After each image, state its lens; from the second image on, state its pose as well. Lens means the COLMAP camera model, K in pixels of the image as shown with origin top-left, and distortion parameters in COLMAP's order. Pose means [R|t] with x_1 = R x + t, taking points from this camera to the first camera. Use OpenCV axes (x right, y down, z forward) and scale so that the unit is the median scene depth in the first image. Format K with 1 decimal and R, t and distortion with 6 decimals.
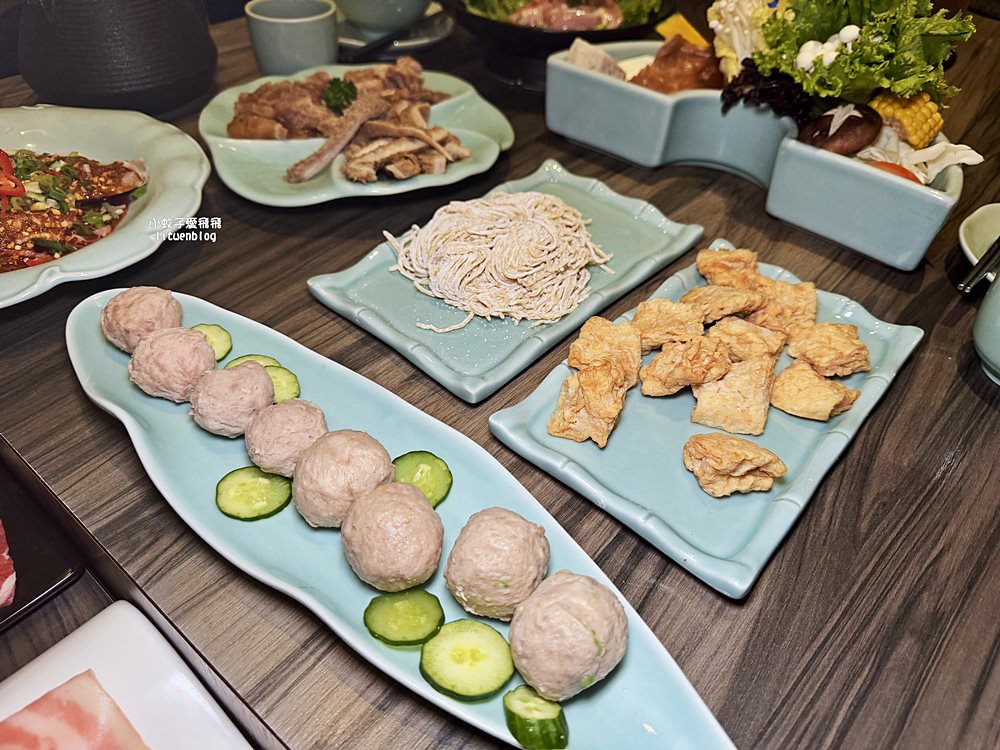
lens RADIAL K [[713.1, 0, 500.0], [0, 713.1, 375.0], [0, 0, 1]] dist [0.037342, -0.049895]
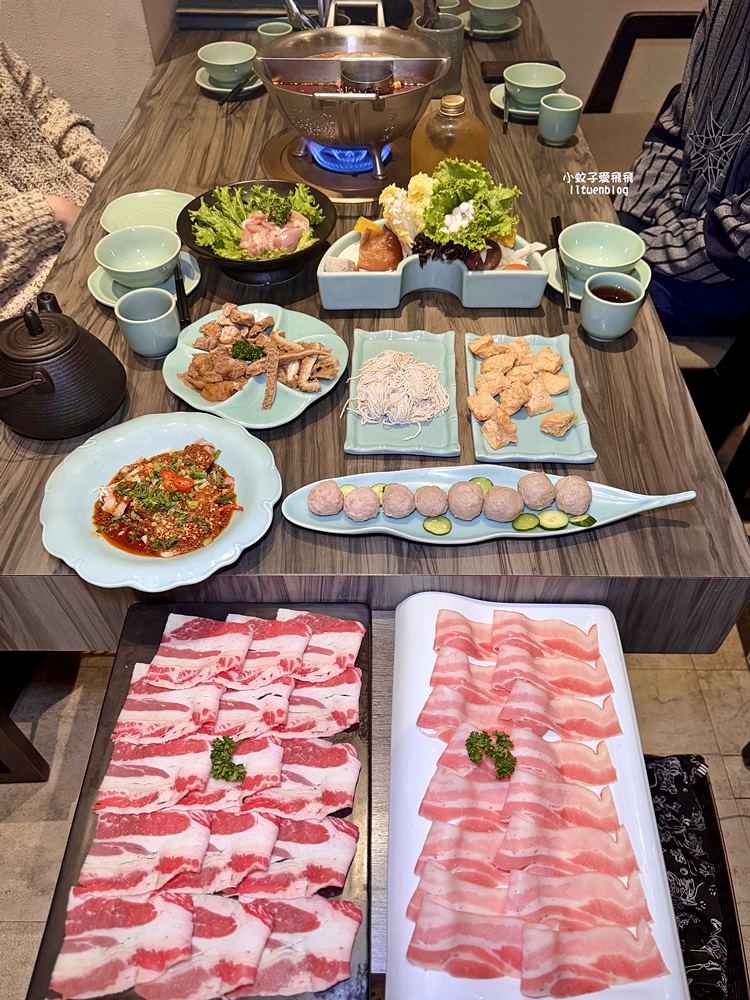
lens RADIAL K [[713.1, 0, 375.0], [0, 713.1, 500.0], [0, 0, 1]] dist [0.037342, -0.049895]
pose [[0.782798, -0.515908, 0.347945, -0.940338], [0.475352, 0.856604, 0.200676, -0.356603], [-0.401582, 0.008308, 0.915786, -0.816440]]
